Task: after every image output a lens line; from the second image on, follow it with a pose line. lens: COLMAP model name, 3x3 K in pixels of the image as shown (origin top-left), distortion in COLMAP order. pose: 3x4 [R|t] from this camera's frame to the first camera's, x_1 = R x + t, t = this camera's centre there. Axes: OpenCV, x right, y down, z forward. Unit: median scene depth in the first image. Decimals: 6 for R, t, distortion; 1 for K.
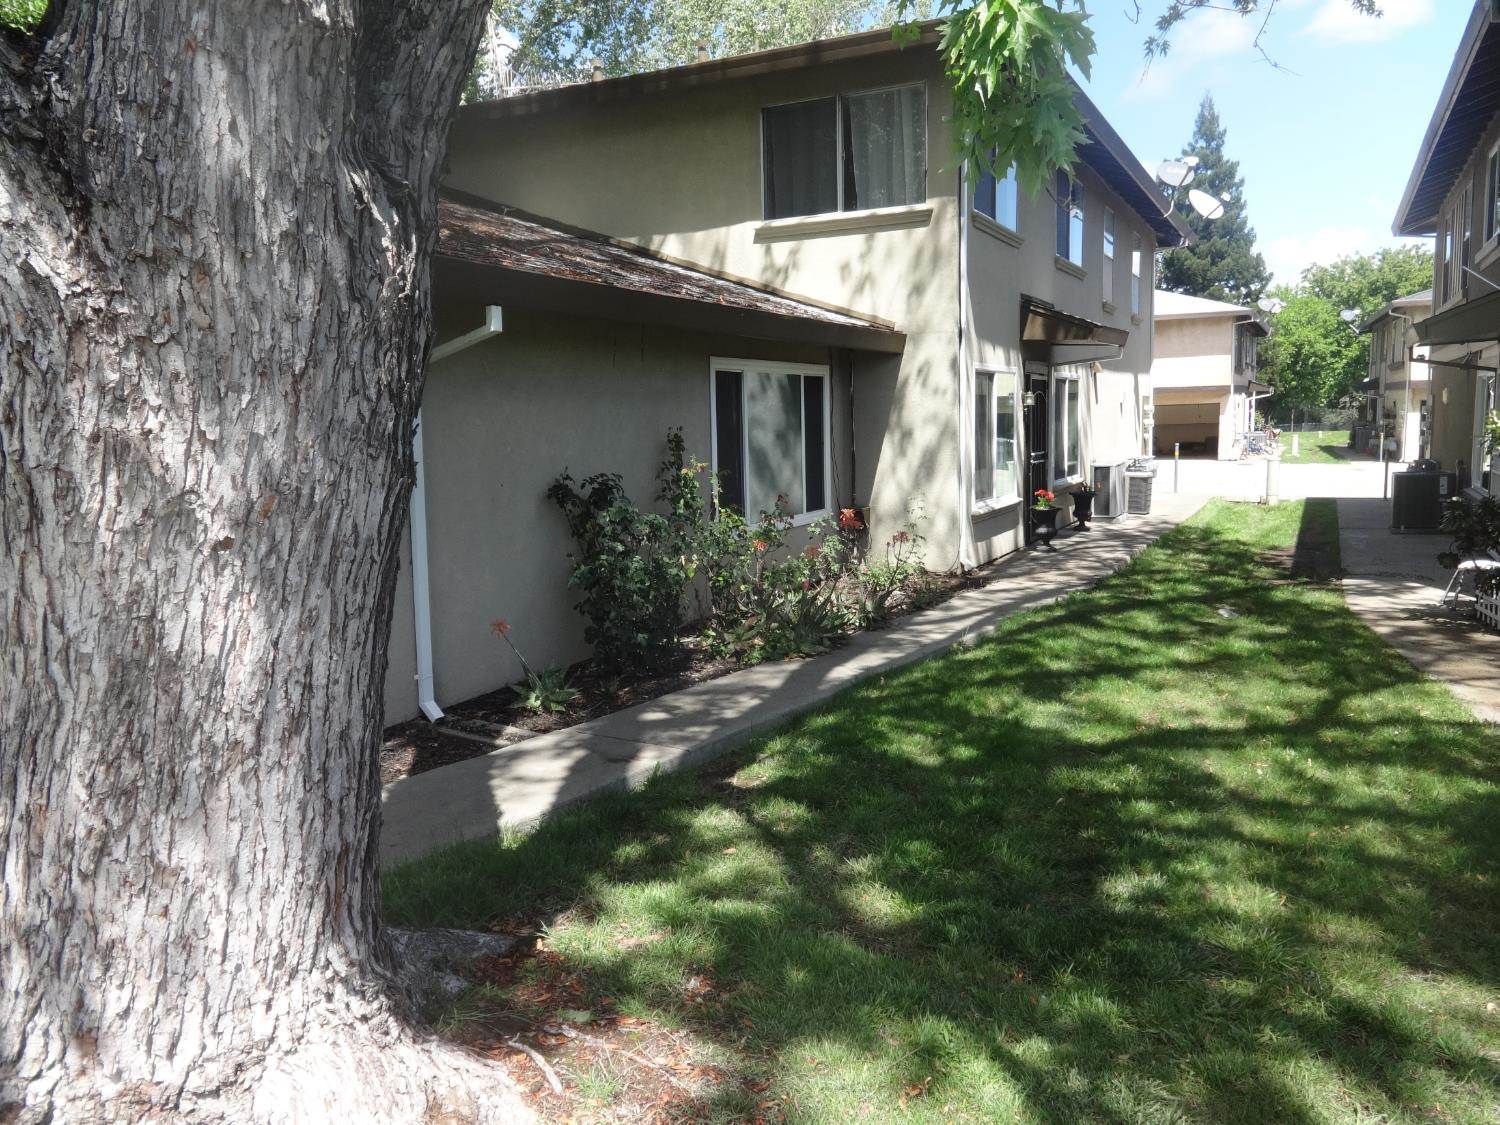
lens RADIAL K [[1135.0, 0, 750.0], [0, 1135.0, 562.5], [0, 0, 1]] dist [0.000837, 0.002652]
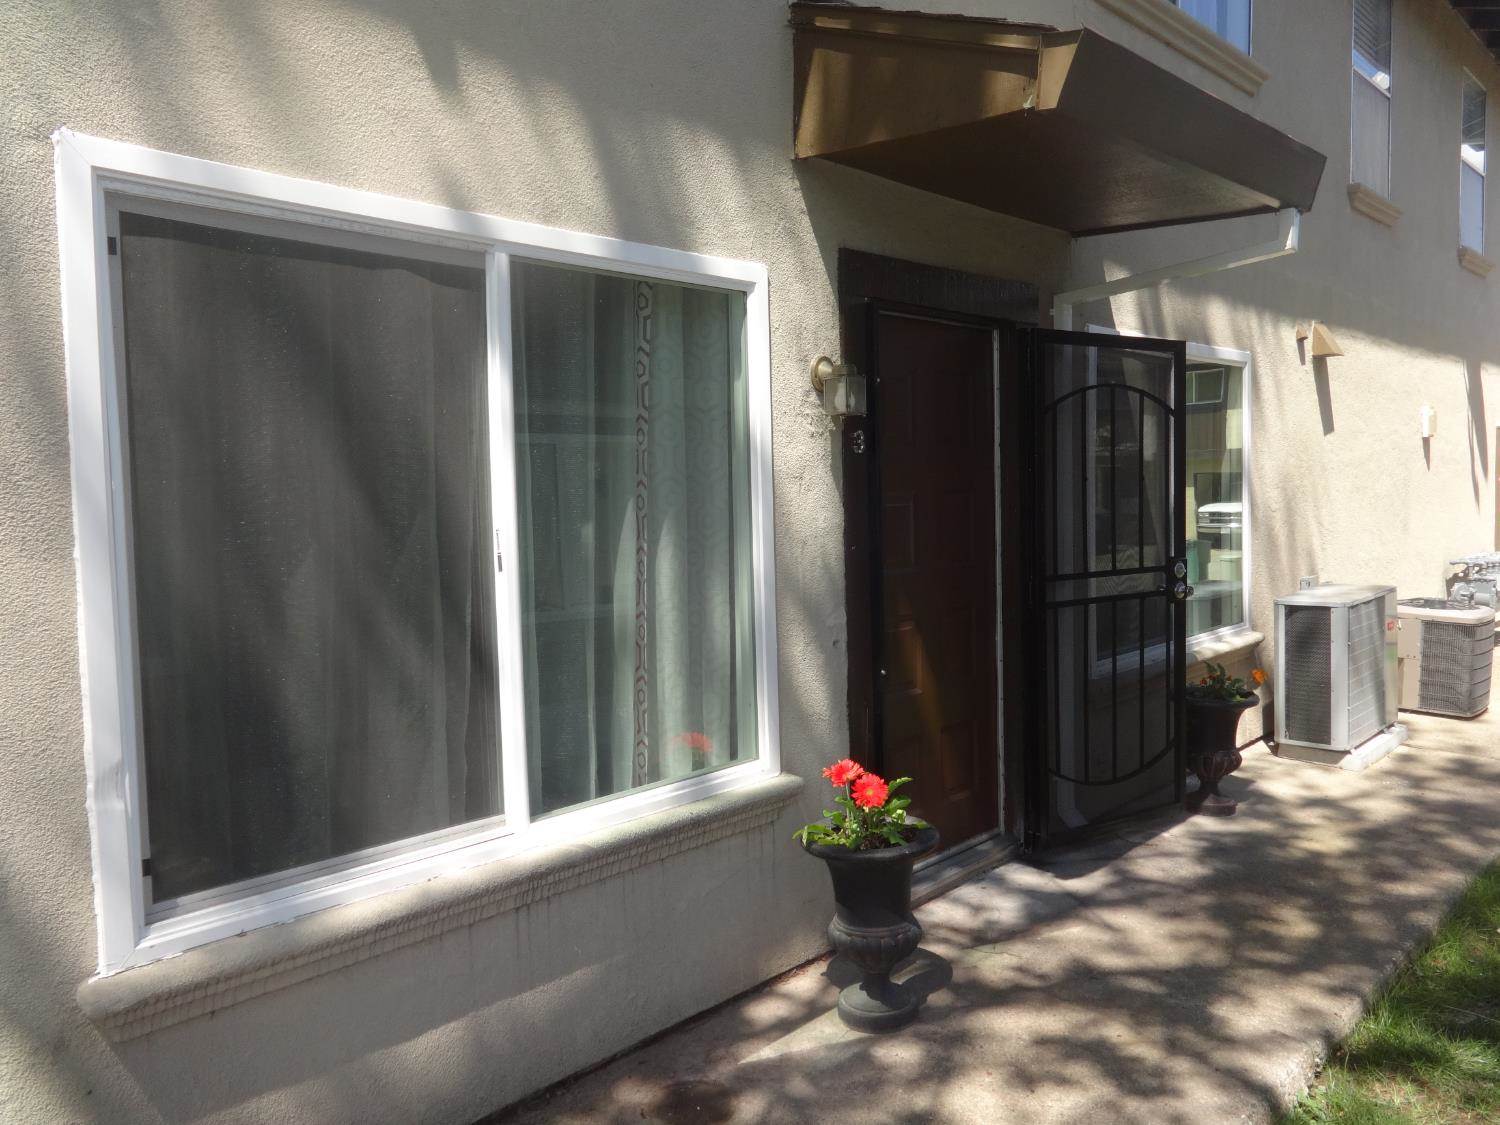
lens RADIAL K [[1135.0, 0, 750.0], [0, 1135.0, 562.5], [0, 0, 1]] dist [0.000837, 0.002652]
pose [[0.952200, 0.068108, -0.297785, 0.235449], [-0.072798, 0.997336, -0.004676, -0.079473], [0.296673, 0.026130, 0.954621, 0.572148]]
